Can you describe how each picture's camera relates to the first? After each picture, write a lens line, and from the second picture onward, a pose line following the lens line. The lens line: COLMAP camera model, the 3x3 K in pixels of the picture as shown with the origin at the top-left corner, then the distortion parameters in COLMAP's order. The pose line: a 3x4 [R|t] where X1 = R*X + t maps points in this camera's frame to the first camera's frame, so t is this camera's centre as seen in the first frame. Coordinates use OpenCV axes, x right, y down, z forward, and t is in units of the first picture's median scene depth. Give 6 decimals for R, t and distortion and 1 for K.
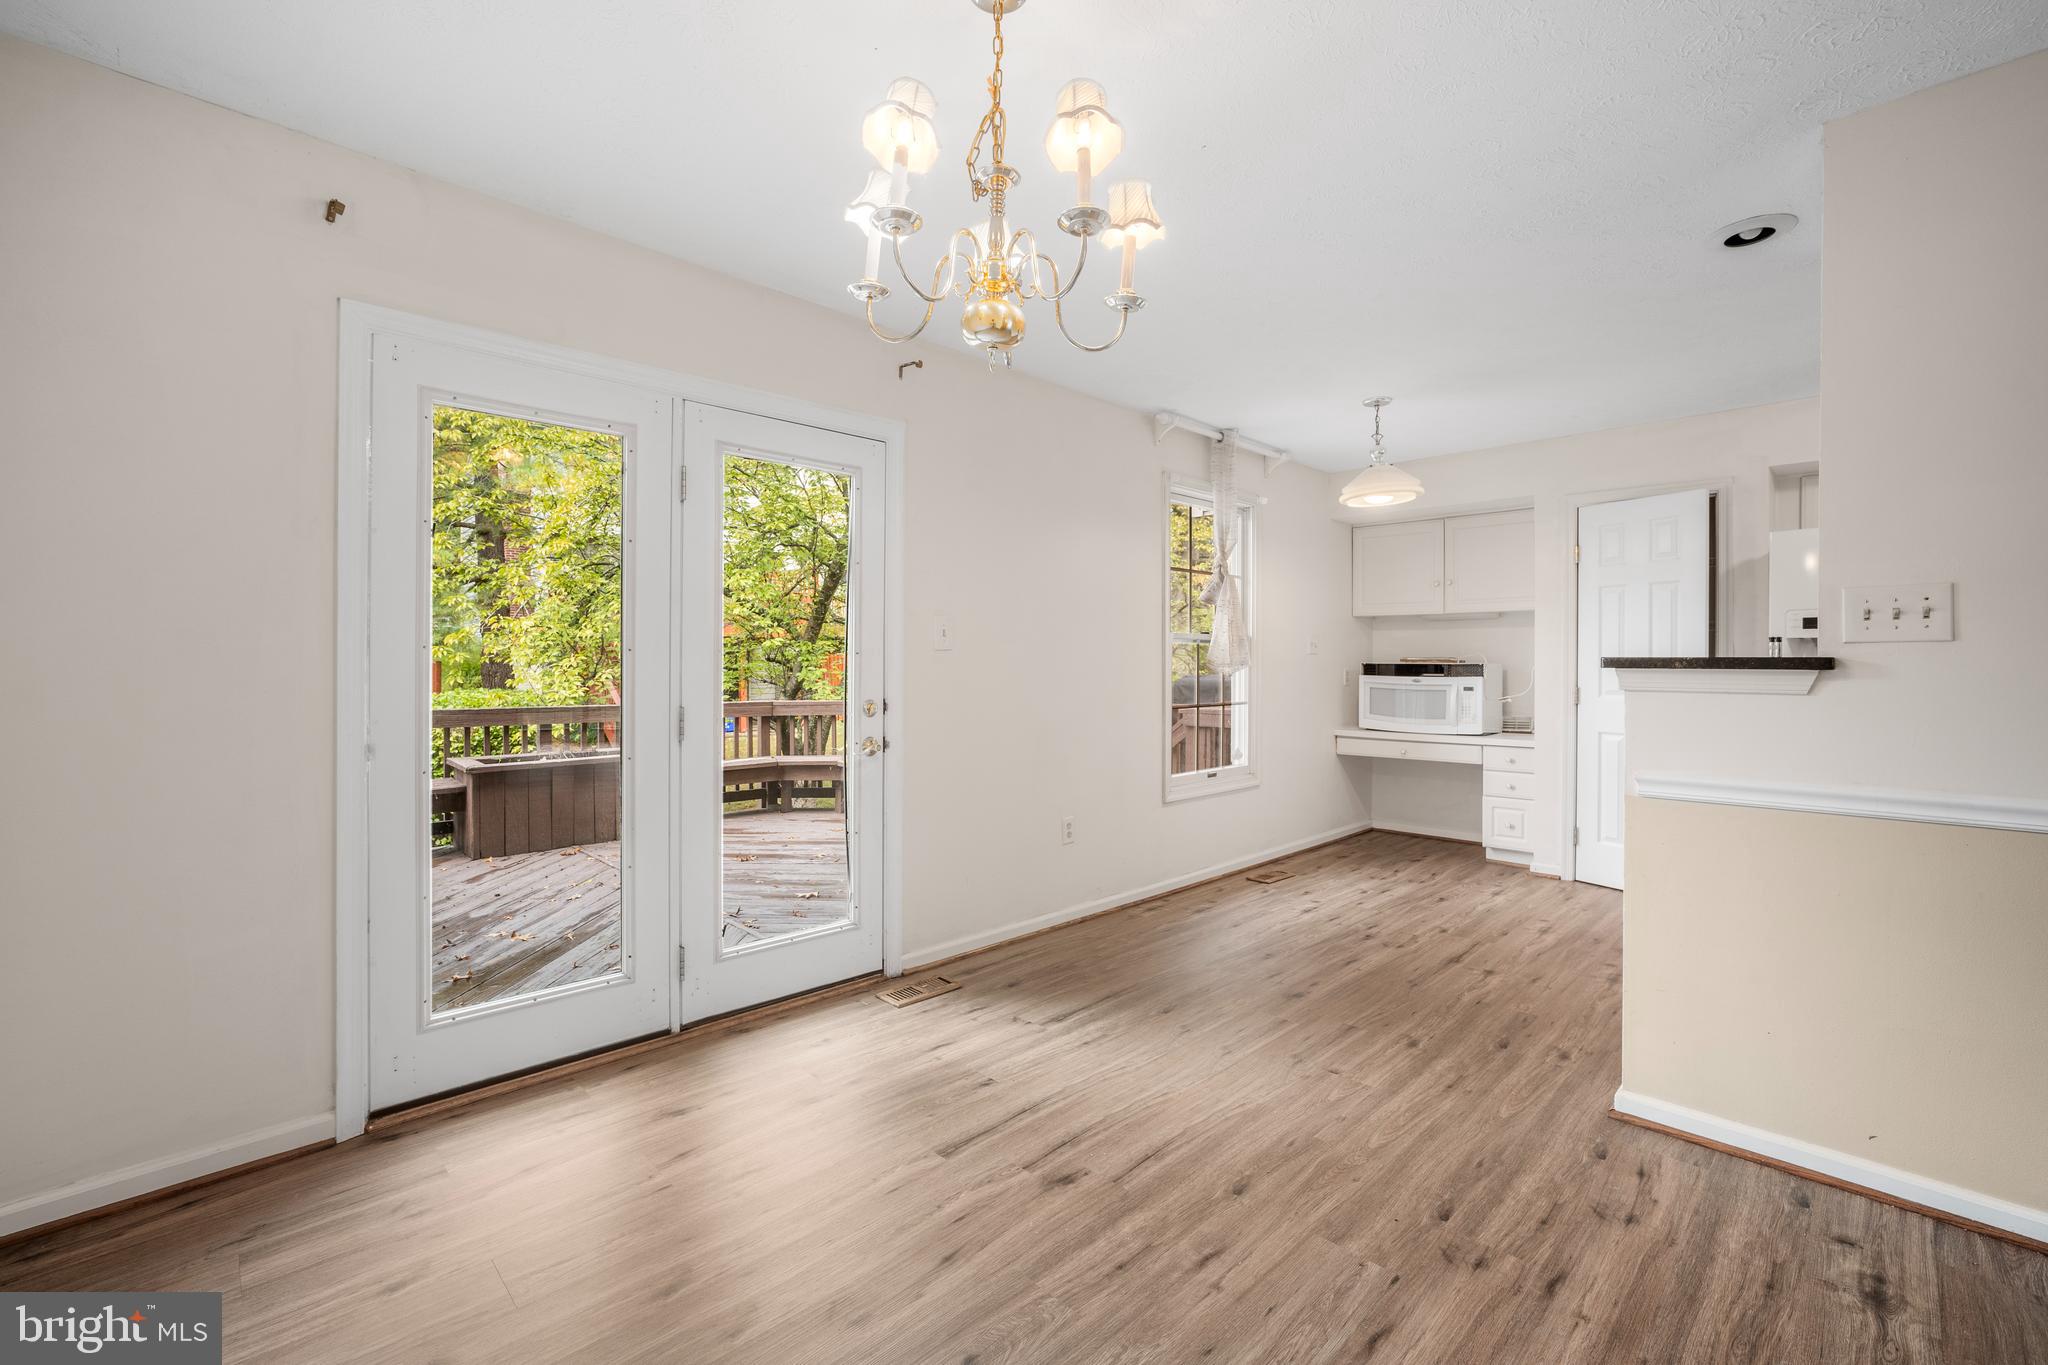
lens RADIAL K [[867.0, 0, 1024.2], [0, 867.0, 664.8], [0, 0, 1]] dist [-0.037946, 0.013931]
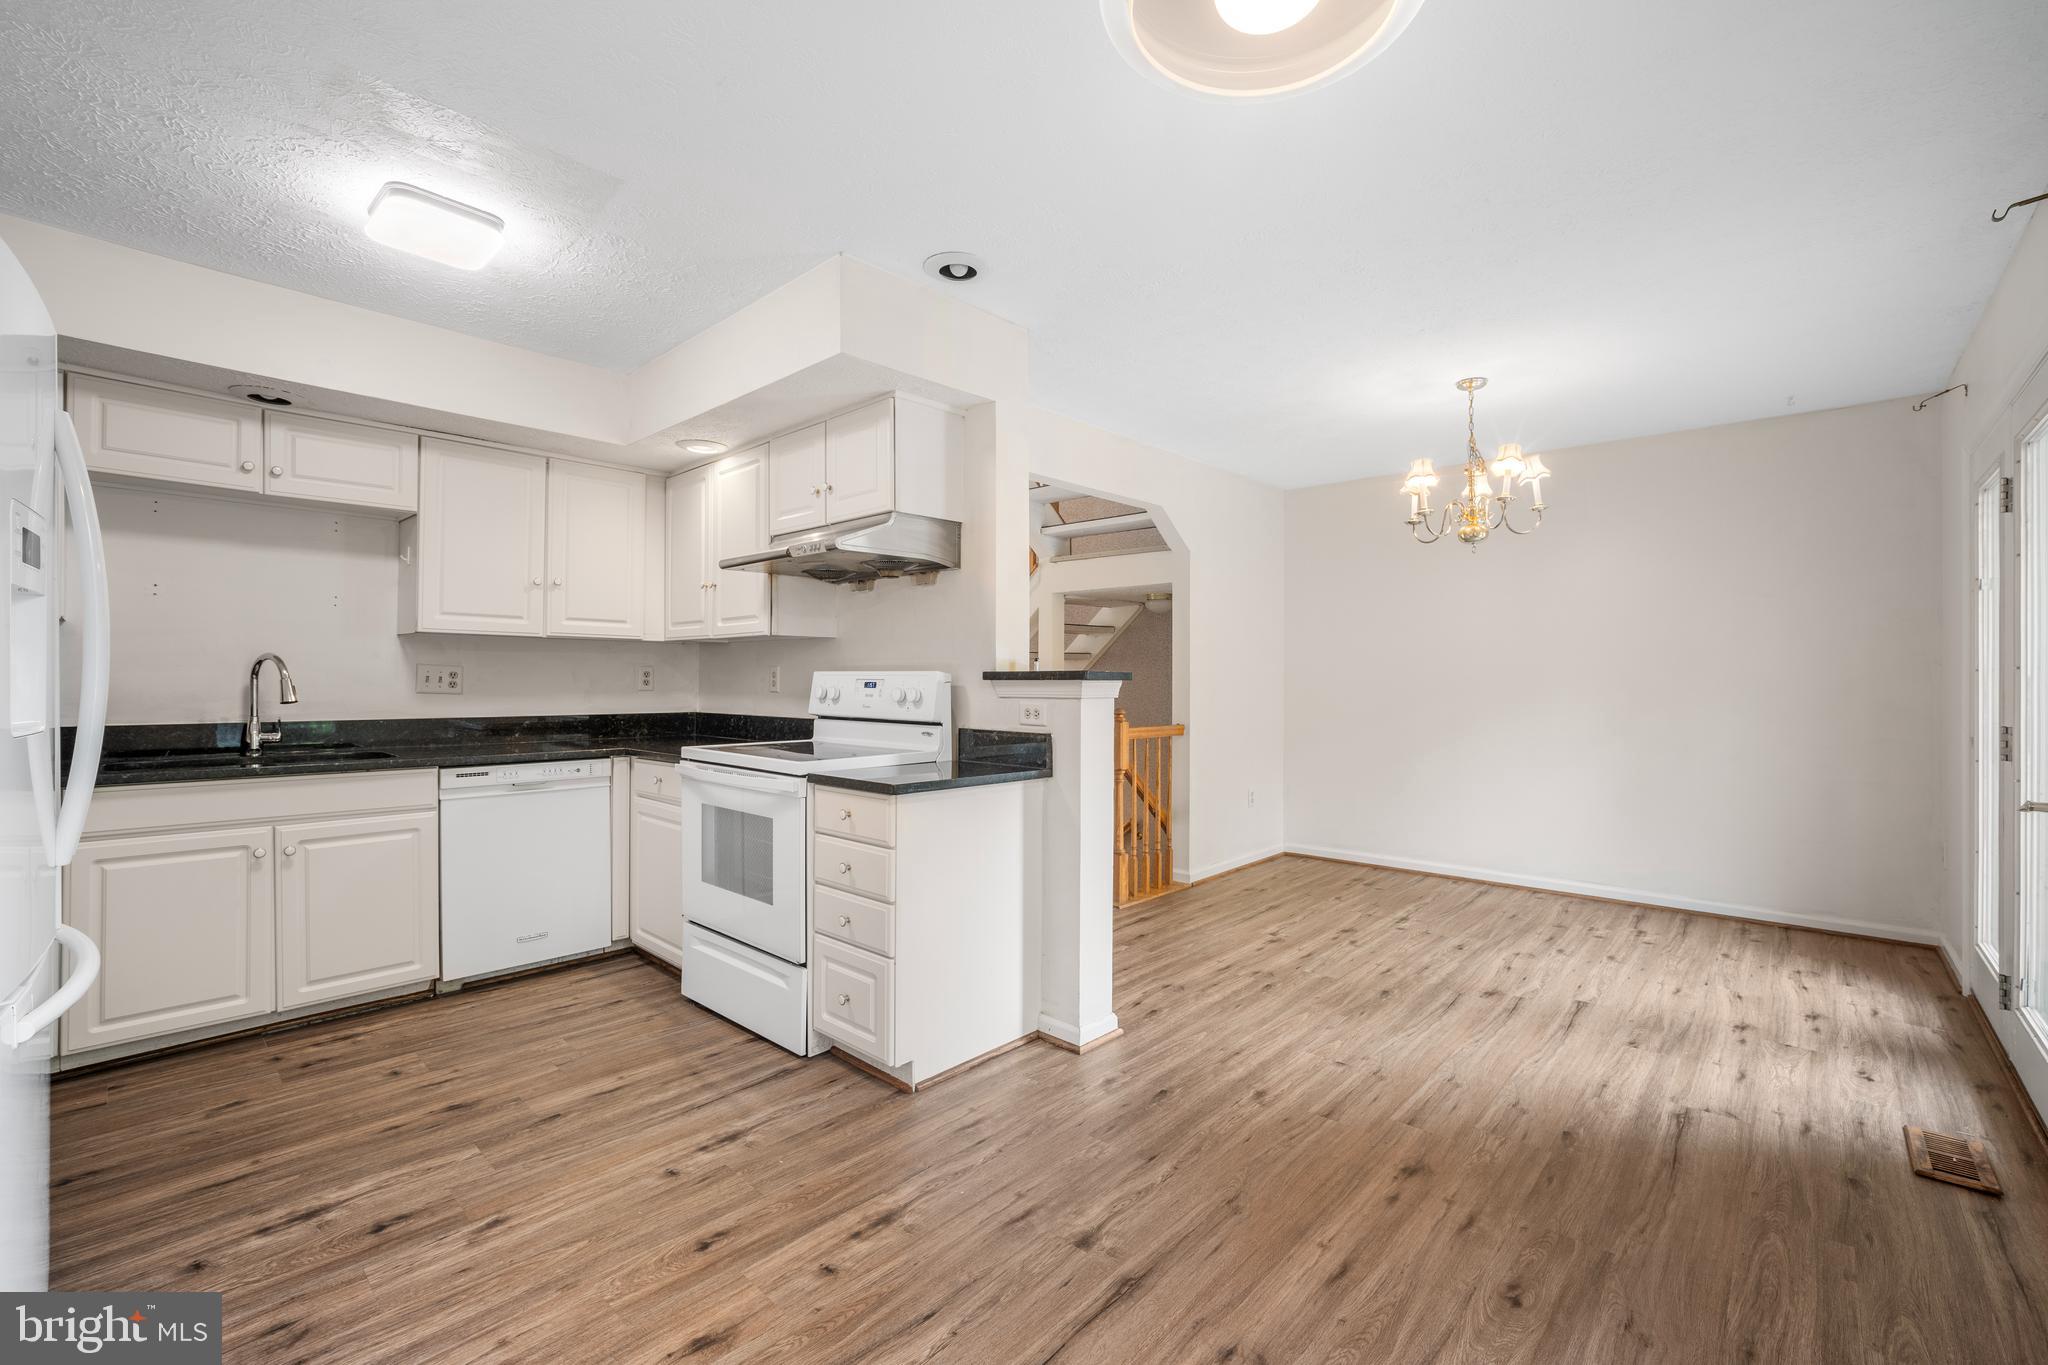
lens RADIAL K [[871.9, 0, 1030.2], [0, 871.9, 669.2], [0, 0, 1]] dist [-0.038358, 0.014544]
pose [[-0.998055, -0.006088, -0.062039, 0.755349], [-0.005359, 0.999915, -0.011909, 0.003882], [0.062106, -0.011553, -0.998003, 1.899503]]
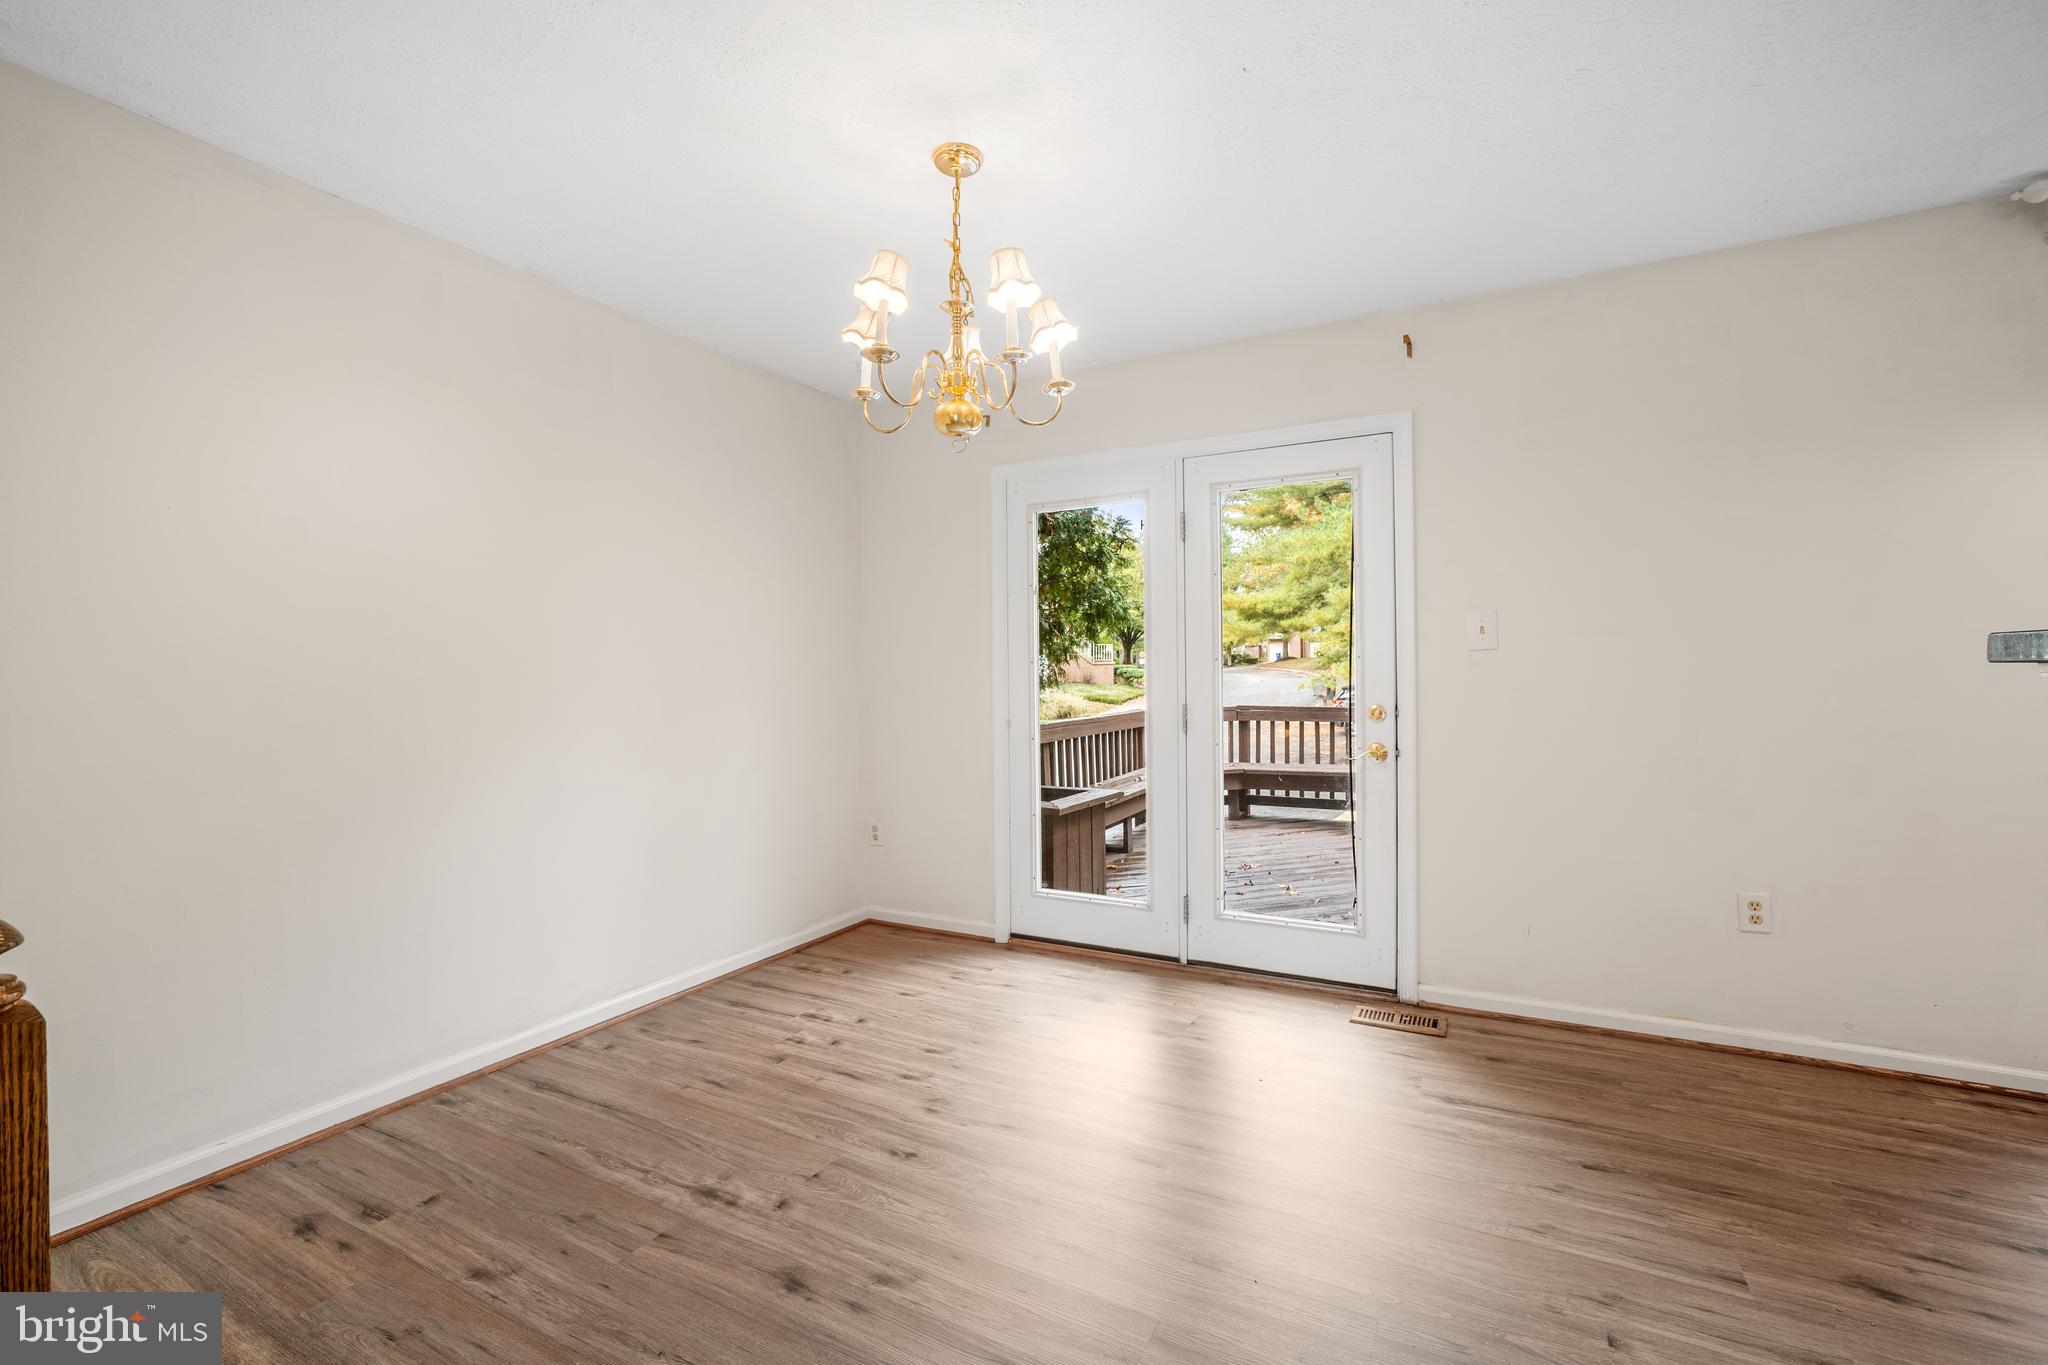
lens RADIAL K [[871.9, 0, 1030.2], [0, 871.9, 669.2], [0, 0, 1]] dist [-0.038358, 0.014544]
pose [[0.302435, -0.011261, -0.953104, 0.751985], [0.013591, 0.999880, -0.007501, 0.003506], [0.953073, -0.010685, 0.302551, 0.406810]]
